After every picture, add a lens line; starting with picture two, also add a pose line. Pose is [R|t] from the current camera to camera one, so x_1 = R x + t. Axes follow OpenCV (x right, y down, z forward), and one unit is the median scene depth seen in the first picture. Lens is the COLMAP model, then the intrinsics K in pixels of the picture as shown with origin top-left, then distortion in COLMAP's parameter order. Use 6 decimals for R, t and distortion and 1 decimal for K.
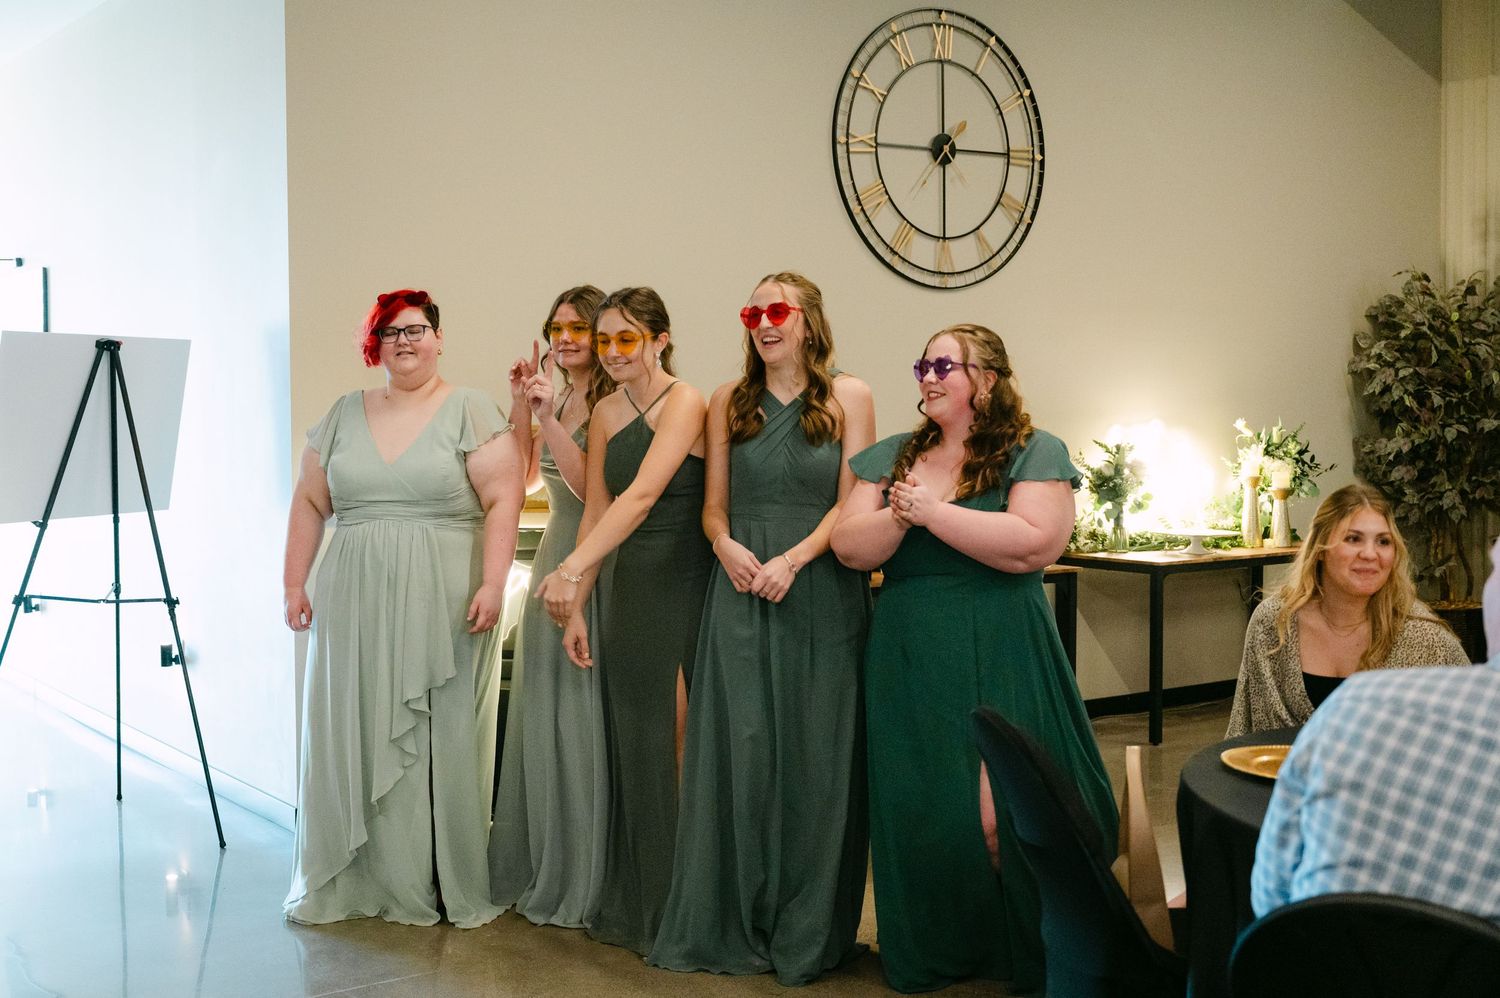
lens RADIAL K [[1815.2, 0, 751.6], [0, 1815.2, 488.4], [0, 0, 1]] dist [-0.055242, 0.000000]
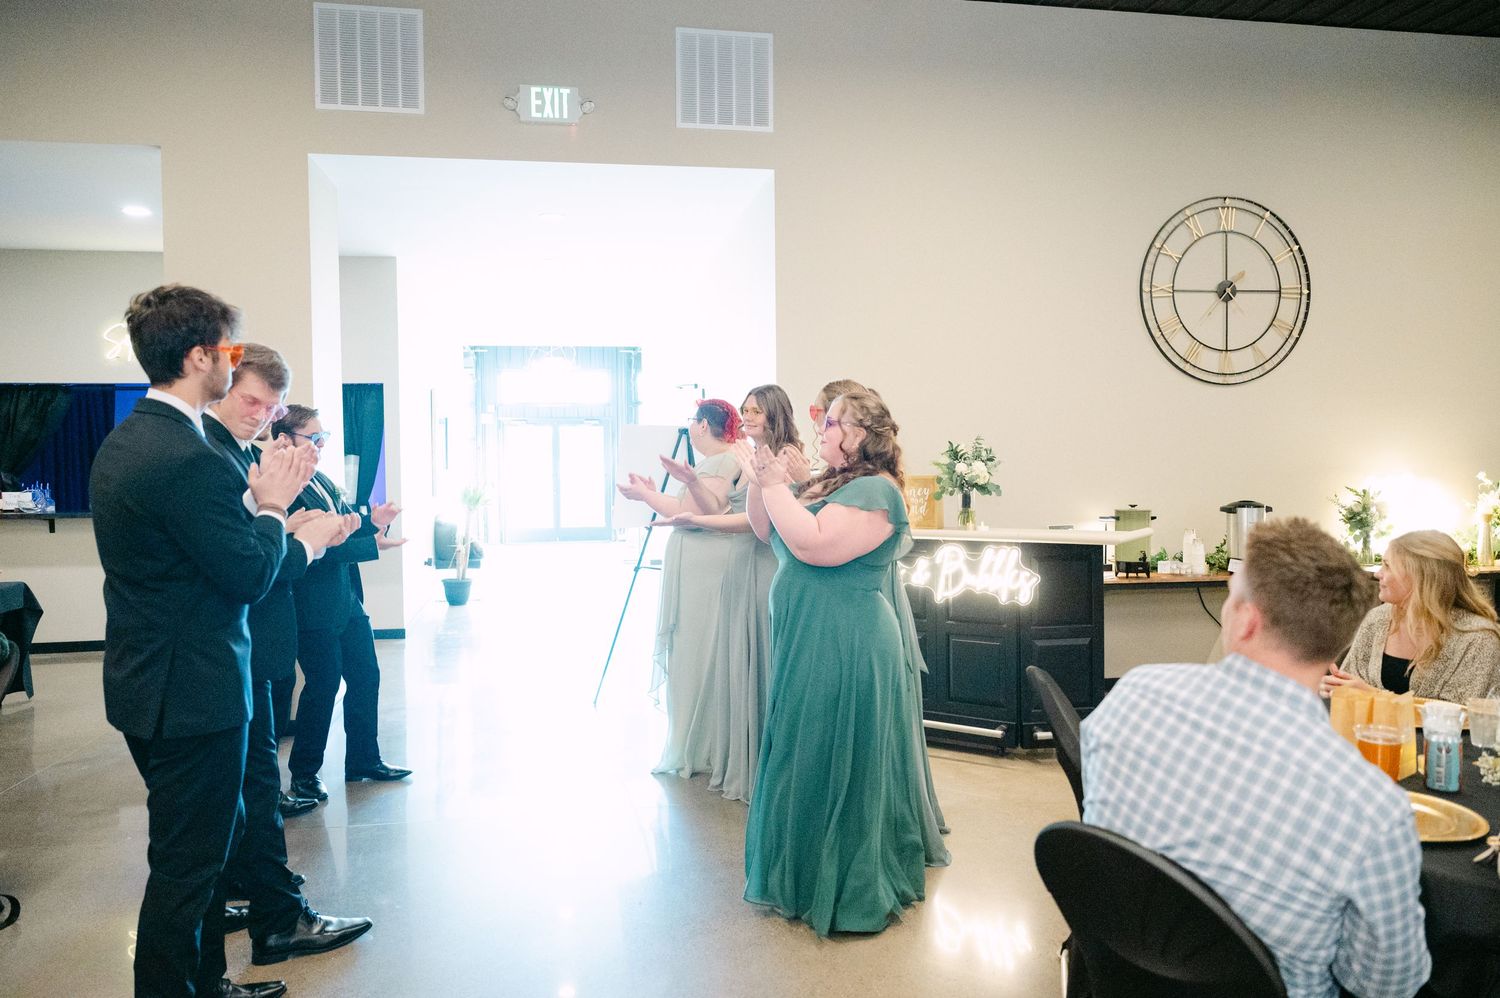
lens RADIAL K [[1065.3, 0, 757.5], [0, 1065.3, 512.6], [0, 0, 1]] dist [-0.051326, -0.000249]
pose [[0.893584, 0.017175, -0.448567, 0.152217], [-0.015629, 0.999852, 0.007149, -0.004929], [0.448624, 0.000622, 0.893720, 0.052915]]
